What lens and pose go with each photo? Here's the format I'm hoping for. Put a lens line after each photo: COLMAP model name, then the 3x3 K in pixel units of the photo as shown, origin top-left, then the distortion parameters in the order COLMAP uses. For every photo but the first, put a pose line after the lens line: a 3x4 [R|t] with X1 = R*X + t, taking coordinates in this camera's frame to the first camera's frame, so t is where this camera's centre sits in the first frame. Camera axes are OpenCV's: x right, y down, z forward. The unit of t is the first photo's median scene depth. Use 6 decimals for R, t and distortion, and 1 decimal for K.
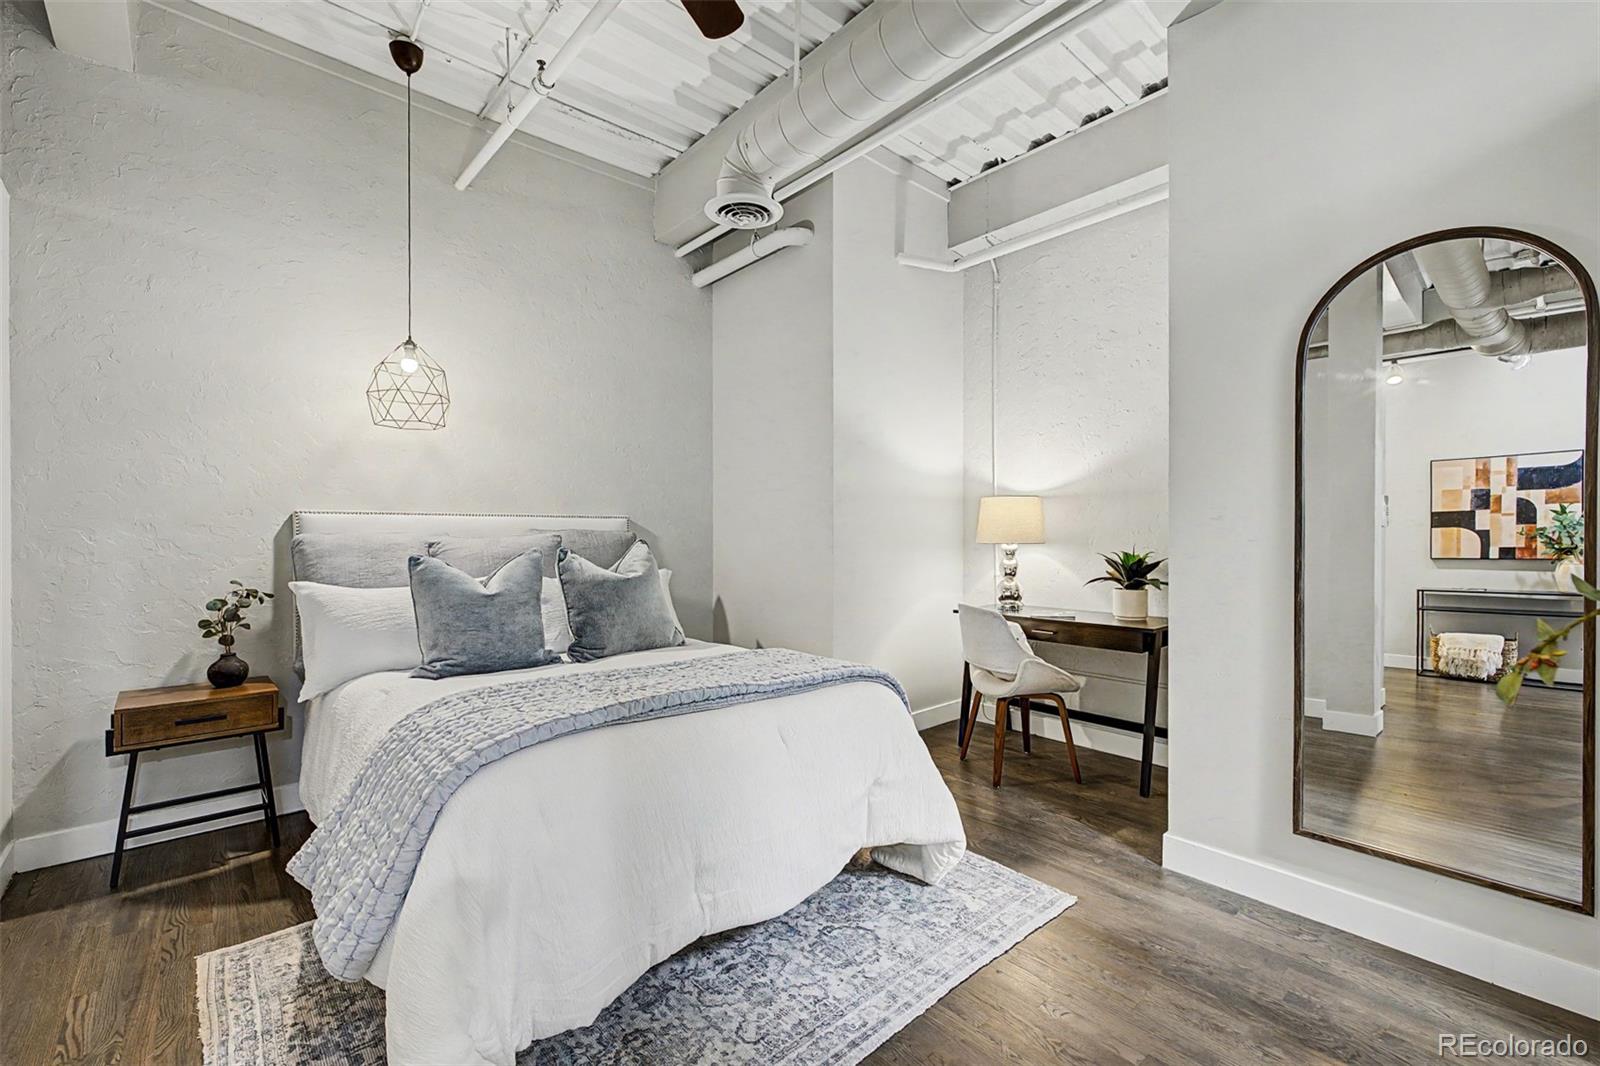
lens RADIAL K [[685.5, 0, 803.3], [0, 685.5, 539.7], [0, 0, 1]] dist [0.003085, 0.000391]
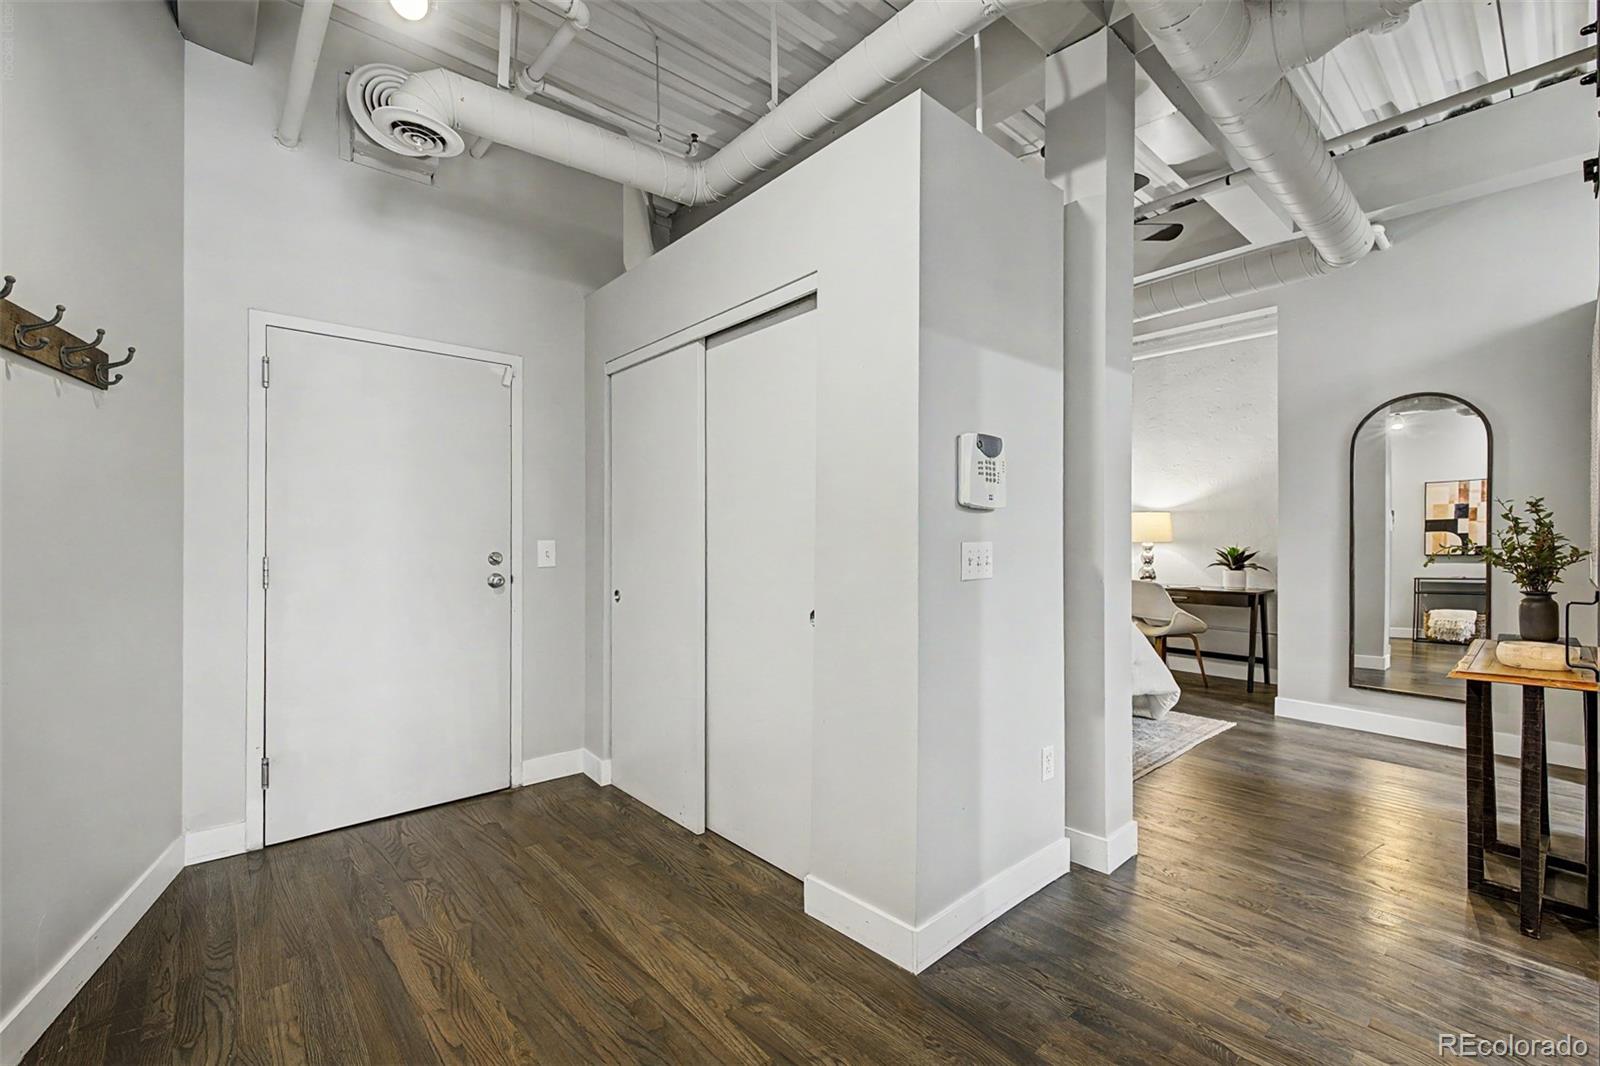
lens RADIAL K [[679.1, 0, 799.8], [0, 679.1, 547.3], [0, 0, 1]] dist [0.004166, -0.000112]
pose [[0.999978, 0.003492, -0.005559, -0.329313], [-0.003414, 0.999896, 0.014044, -0.000854], [0.005607, -0.014025, 0.999886, -0.370122]]
